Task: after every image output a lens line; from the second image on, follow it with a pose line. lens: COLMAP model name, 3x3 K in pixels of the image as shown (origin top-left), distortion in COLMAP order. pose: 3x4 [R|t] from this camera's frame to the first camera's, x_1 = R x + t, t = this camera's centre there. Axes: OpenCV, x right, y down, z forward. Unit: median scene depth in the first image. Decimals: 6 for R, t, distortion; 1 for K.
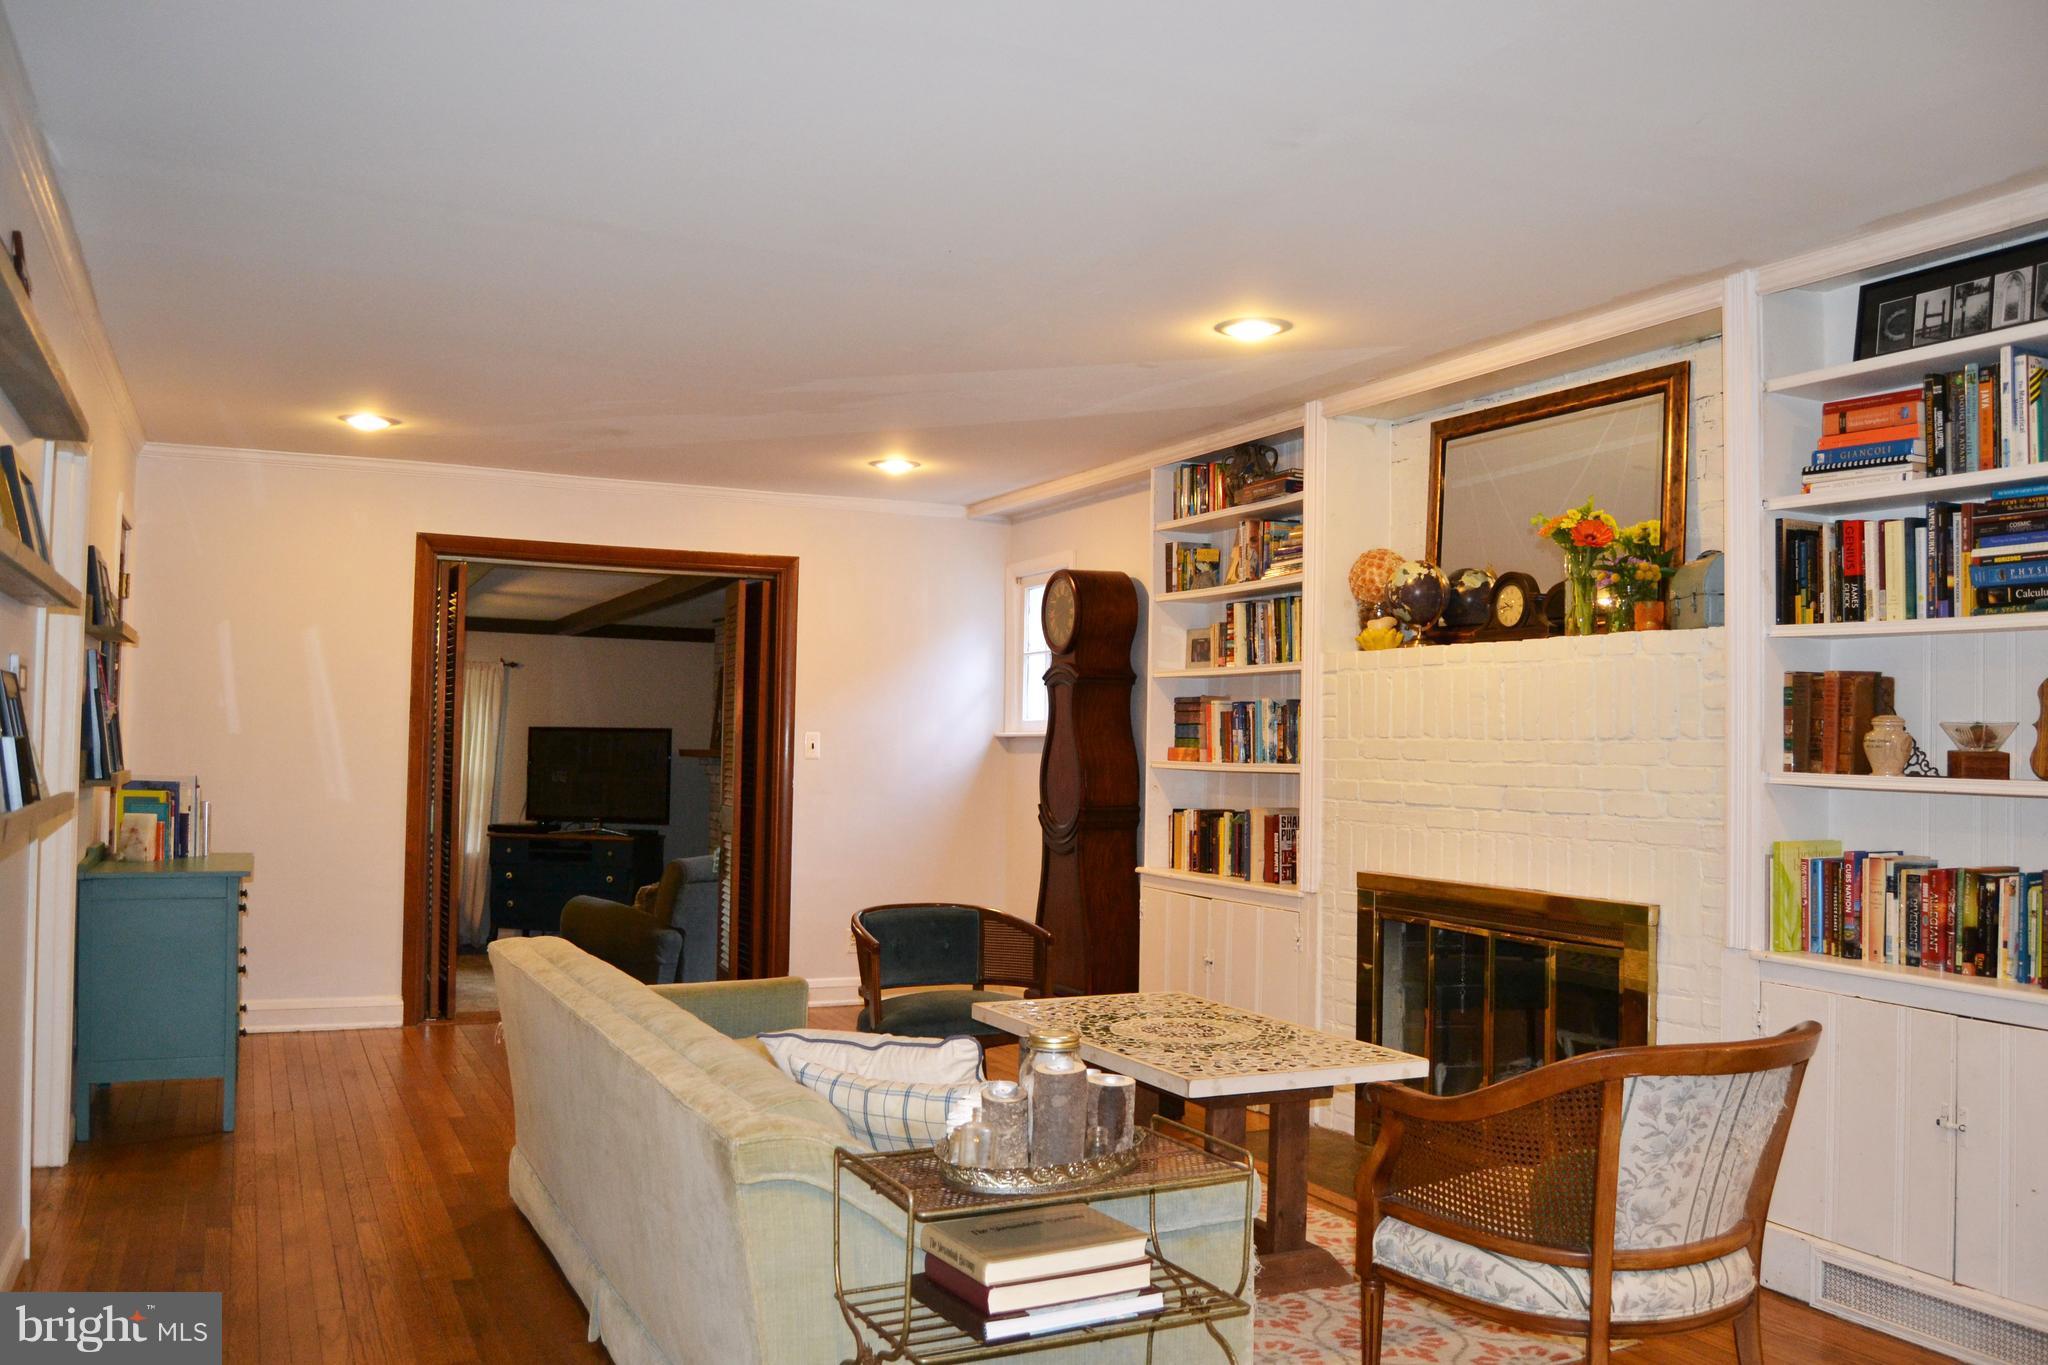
lens RADIAL K [[1641.3, 0, 1024.0], [0, 1641.3, 682.5], [0, 0, 1]] dist [-0.005267, -0.003122]
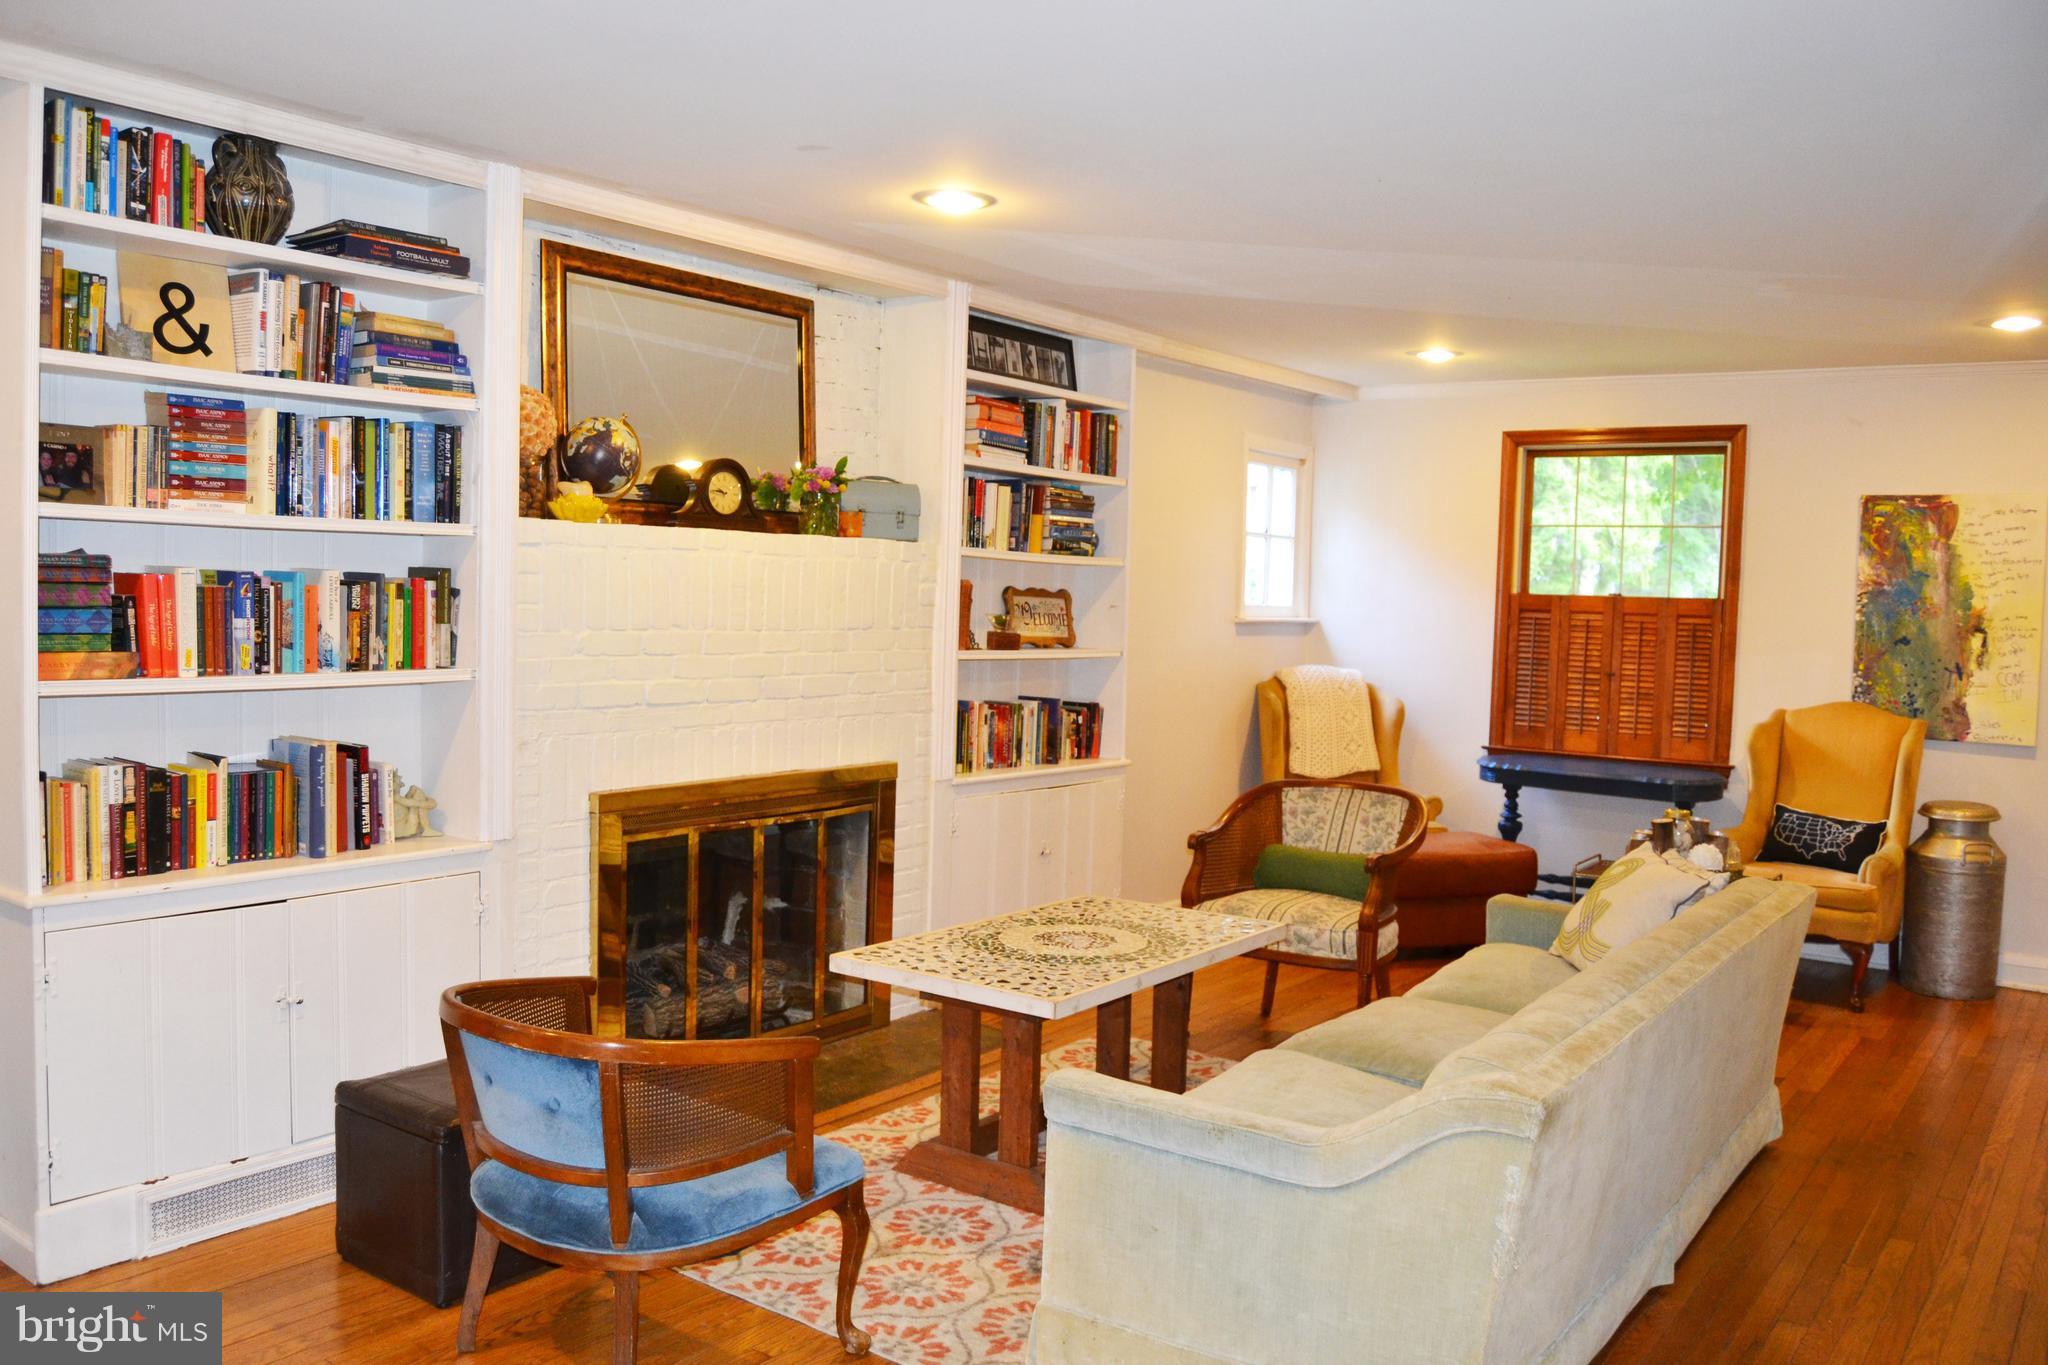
lens RADIAL K [[1641.3, 0, 1024.0], [0, 1641.3, 682.5], [0, 0, 1]] dist [-0.005267, -0.003122]
pose [[-0.463331, -0.087310, 0.881874, -0.633209], [-0.072816, 0.995521, 0.060304, -0.005778], [-0.883189, -0.036274, -0.467613, 1.234417]]
